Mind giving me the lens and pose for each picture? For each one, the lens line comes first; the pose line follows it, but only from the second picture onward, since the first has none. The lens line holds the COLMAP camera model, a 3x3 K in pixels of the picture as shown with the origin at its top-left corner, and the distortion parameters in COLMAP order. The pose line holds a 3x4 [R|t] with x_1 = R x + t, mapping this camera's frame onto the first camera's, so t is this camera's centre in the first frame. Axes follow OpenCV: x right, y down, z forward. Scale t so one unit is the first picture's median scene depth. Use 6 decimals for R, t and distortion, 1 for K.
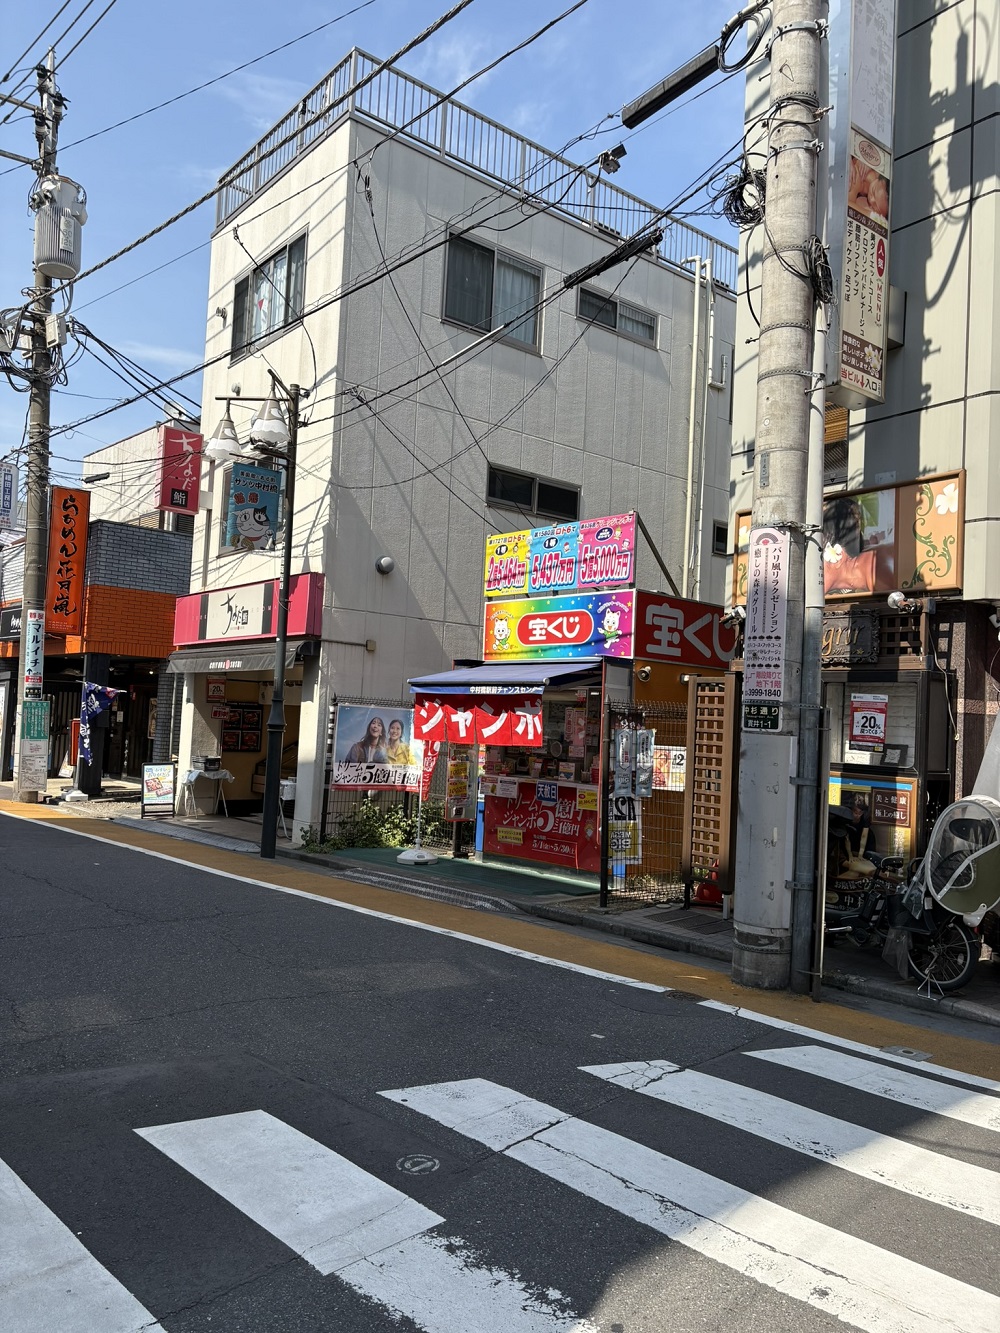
lens RADIAL K [[1014.4, 0, 496.8], [0, 1014.4, 670.8], [0, 0, 1]] dist [0.018086, 0.000409]
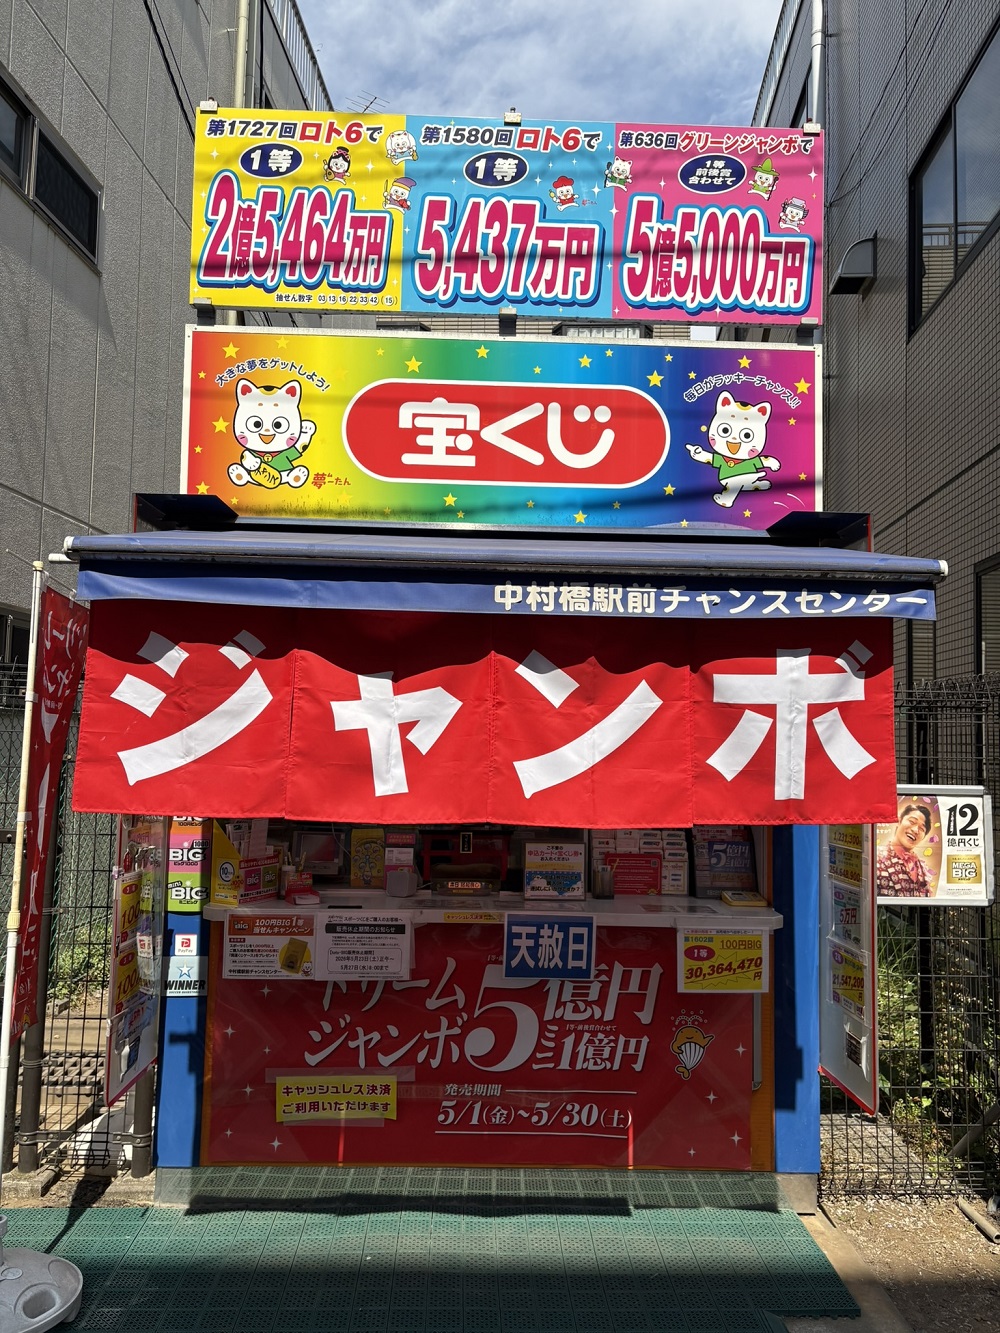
lens RADIAL K [[1014.4, 0, 511.5], [0, 1014.4, 672.7], [0, 0, 1]] dist [0.018086, 0.000409]
pose [[0.652417, 0.015873, 0.757694, -0.191724], [-0.032746, 0.999437, 0.007259, 0.032837], [-0.757152, -0.029547, 0.652570, 0.797776]]
